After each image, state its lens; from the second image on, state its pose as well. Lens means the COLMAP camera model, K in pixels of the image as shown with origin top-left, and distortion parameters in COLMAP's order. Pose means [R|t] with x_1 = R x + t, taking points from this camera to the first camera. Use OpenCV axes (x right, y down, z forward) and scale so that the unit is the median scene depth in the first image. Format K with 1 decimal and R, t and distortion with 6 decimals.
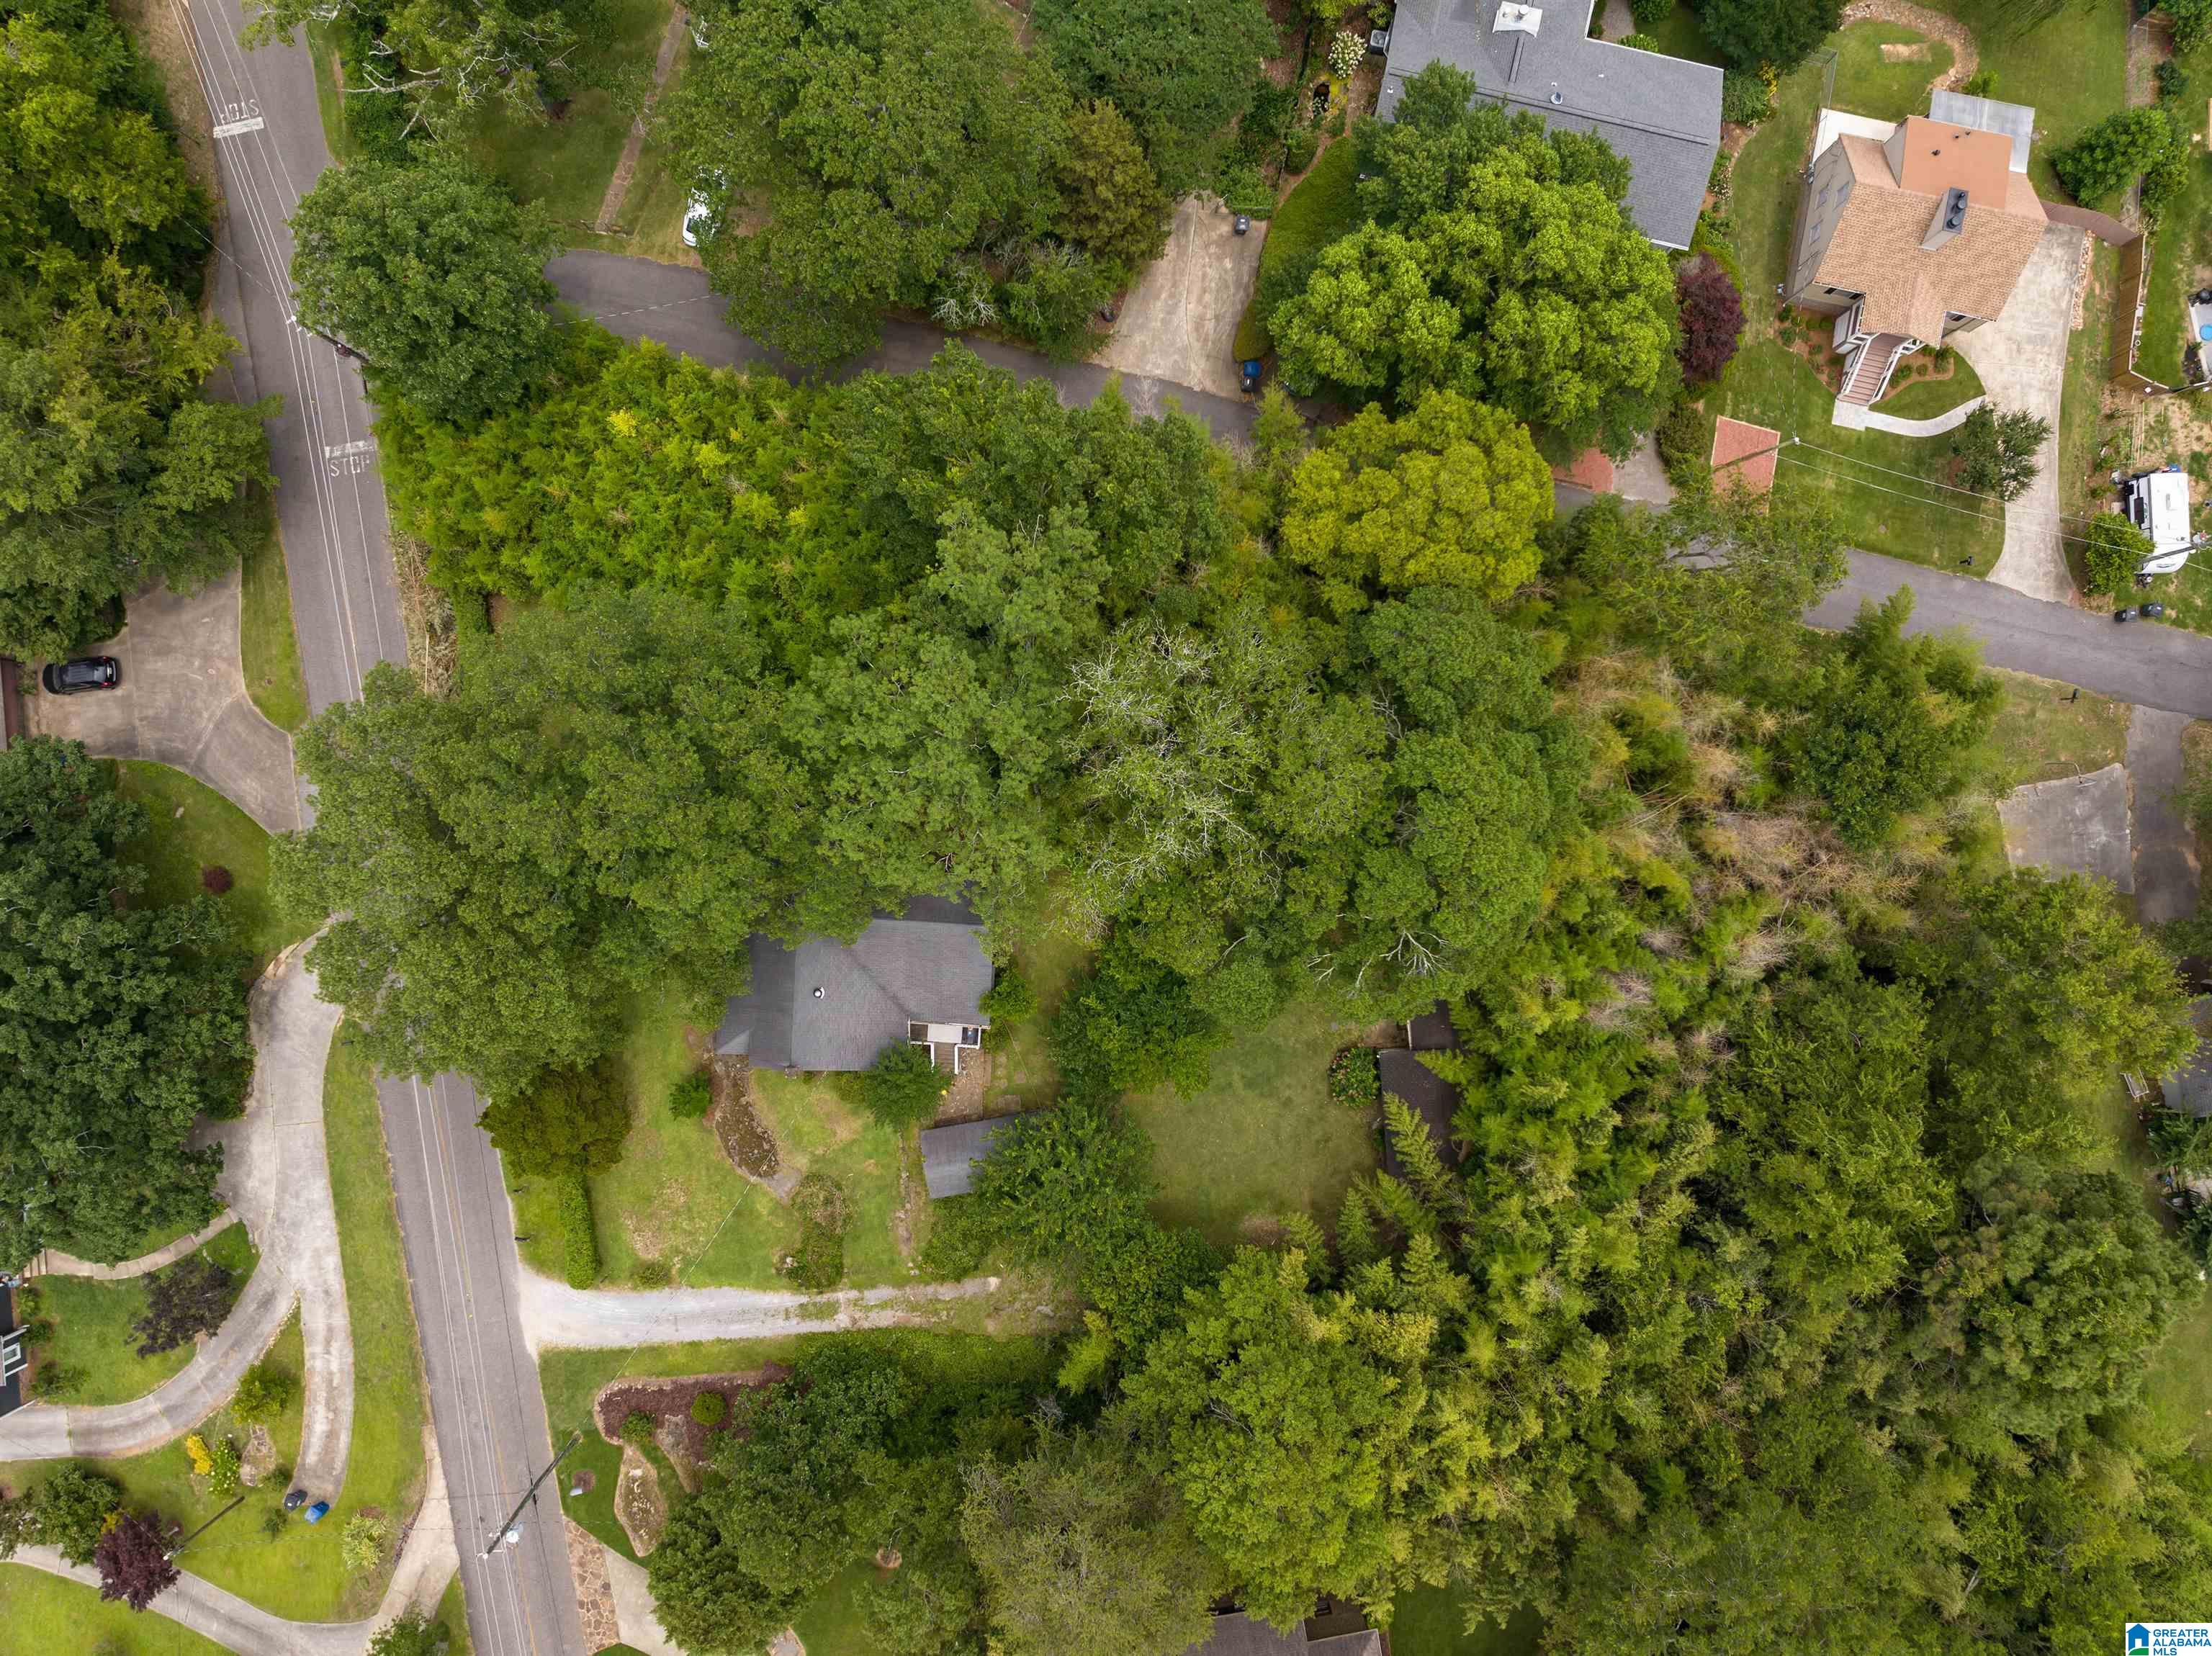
lens RADIAL K [[1565.5, 0, 1106.0], [0, 1565.5, 828.0], [0, 0, 1]] dist [-0.068737, 0.045857]
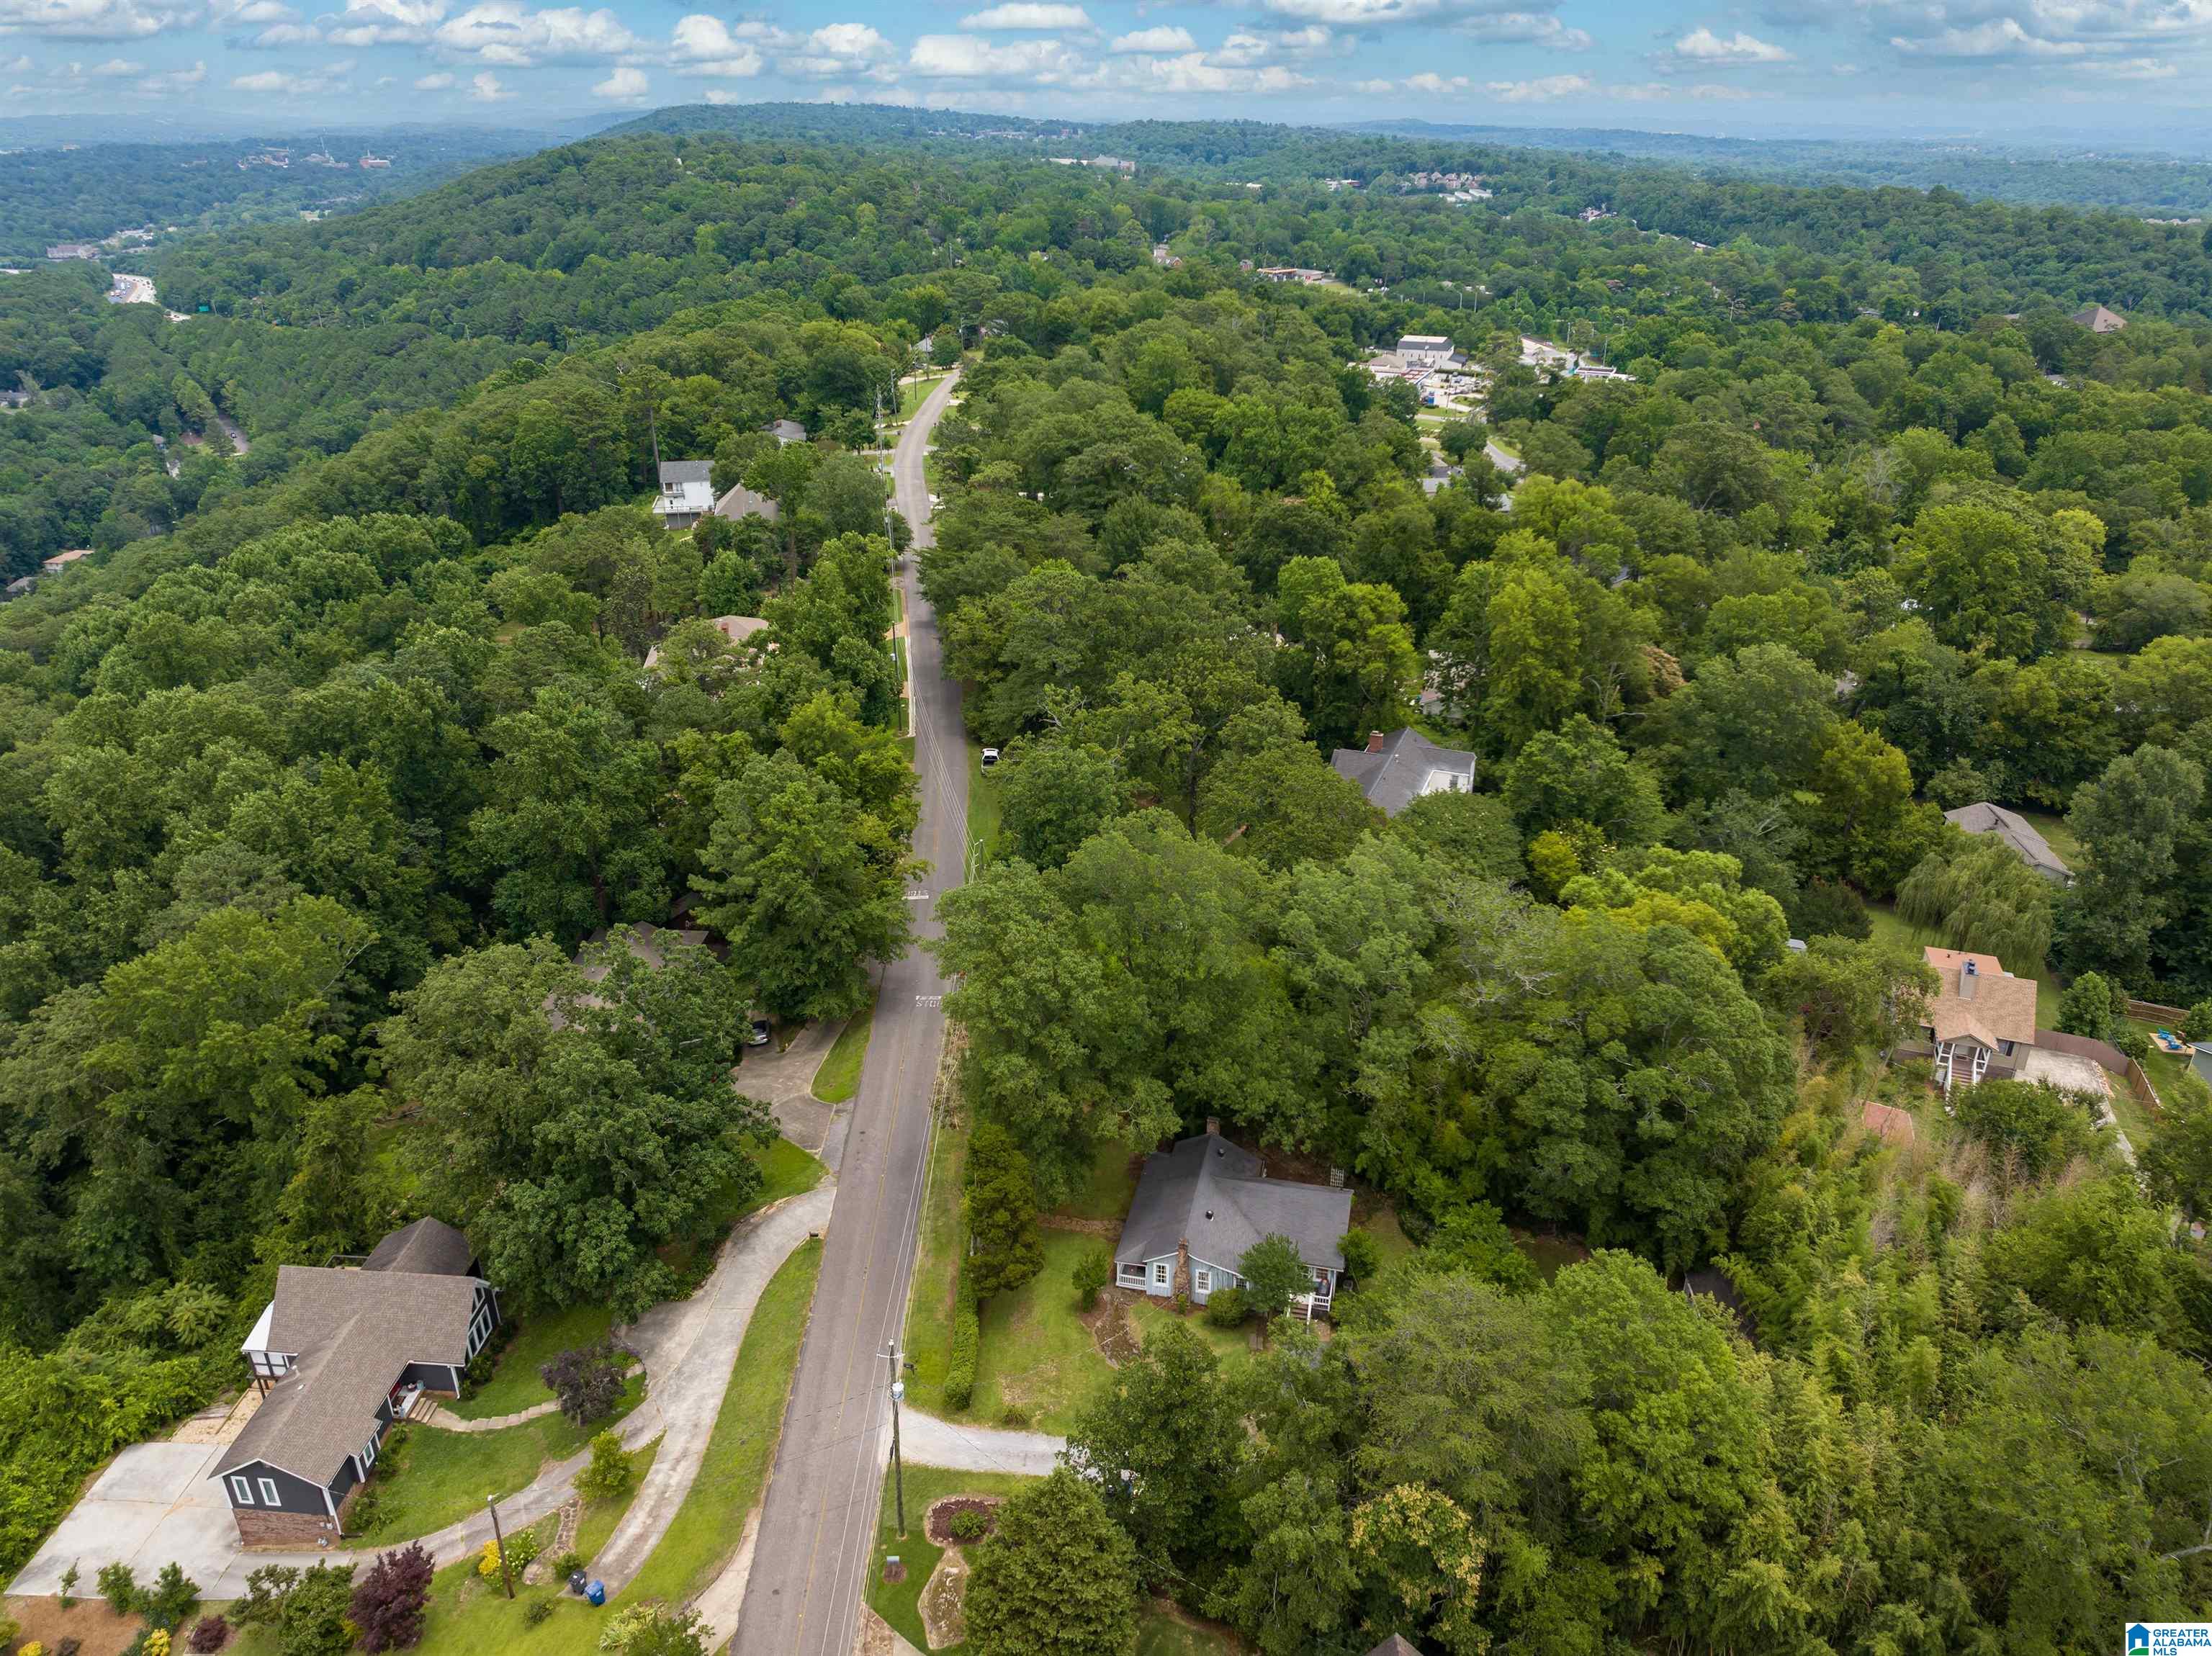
lens RADIAL K [[1565.5, 0, 1106.0], [0, 1565.5, 828.0], [0, 0, 1]] dist [-0.068737, 0.045857]
pose [[0.986806, 0.064890, -0.148334, -0.098432], [-0.161815, 0.426003, -0.890133, 1.052926], [0.005430, 0.902392, 0.430882, 0.173816]]
